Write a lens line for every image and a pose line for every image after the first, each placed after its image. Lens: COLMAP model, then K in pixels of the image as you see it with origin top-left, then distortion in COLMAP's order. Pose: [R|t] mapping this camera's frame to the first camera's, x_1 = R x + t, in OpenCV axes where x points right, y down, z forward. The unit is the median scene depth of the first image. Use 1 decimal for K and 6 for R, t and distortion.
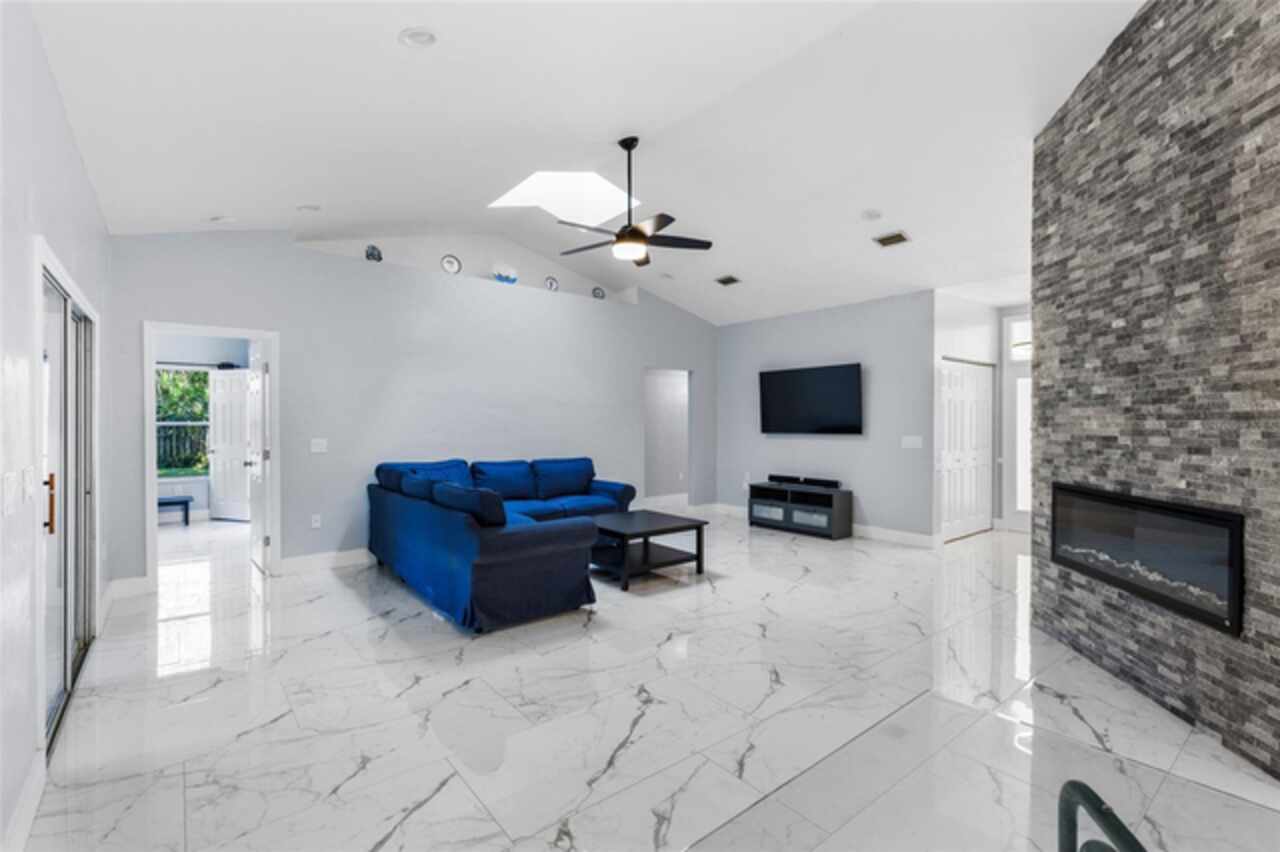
lens RADIAL K [[569.3, 0, 645.4], [0, 569.3, 424.3], [0, 0, 1]] dist [-0.001213, -0.000053]
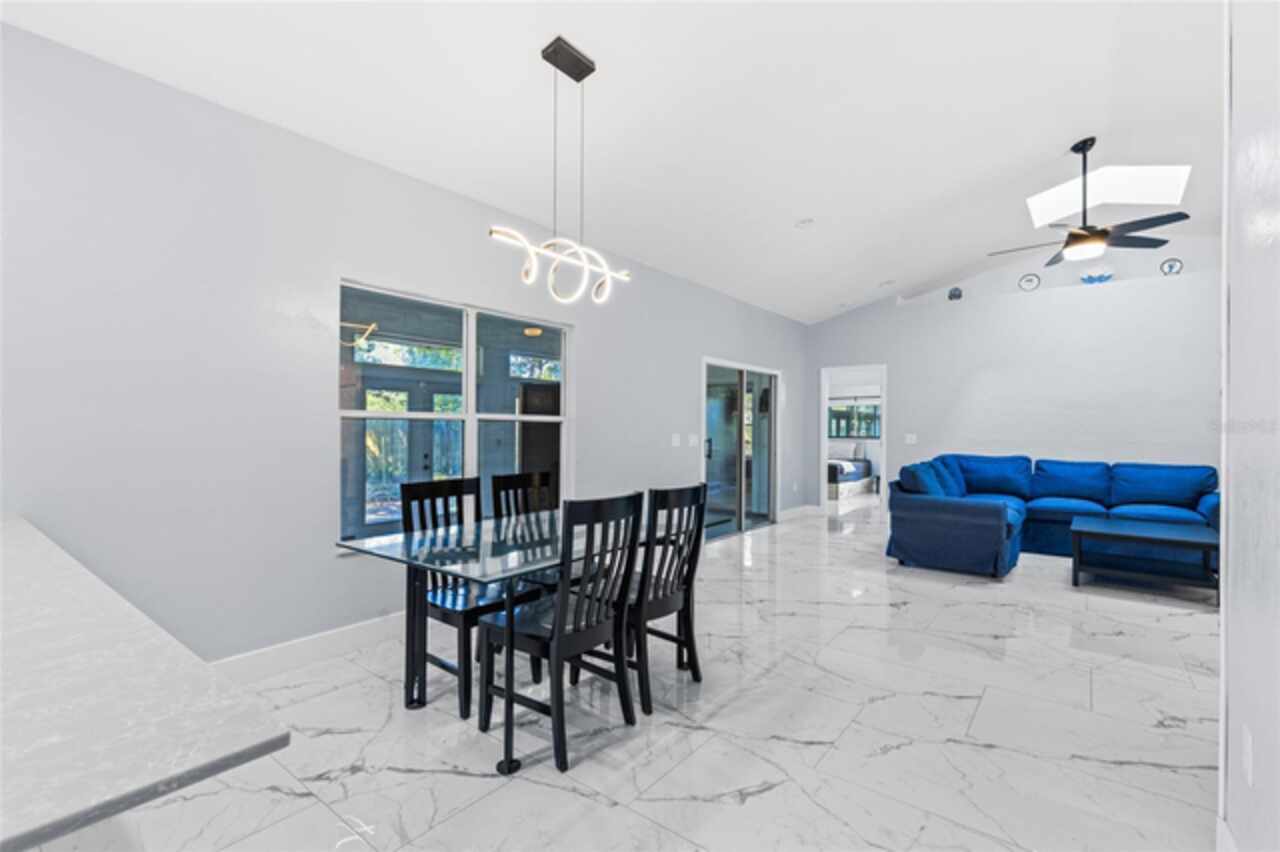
lens RADIAL K [[569.3, 0, 645.4], [0, 569.3, 424.3], [0, 0, 1]] dist [-0.001213, -0.000053]
pose [[0.238273, -0.004181, -0.971189, 0.589092], [-0.012668, 0.999892, -0.007412, 0.016233], [0.971116, 0.014069, 0.238194, 0.004658]]
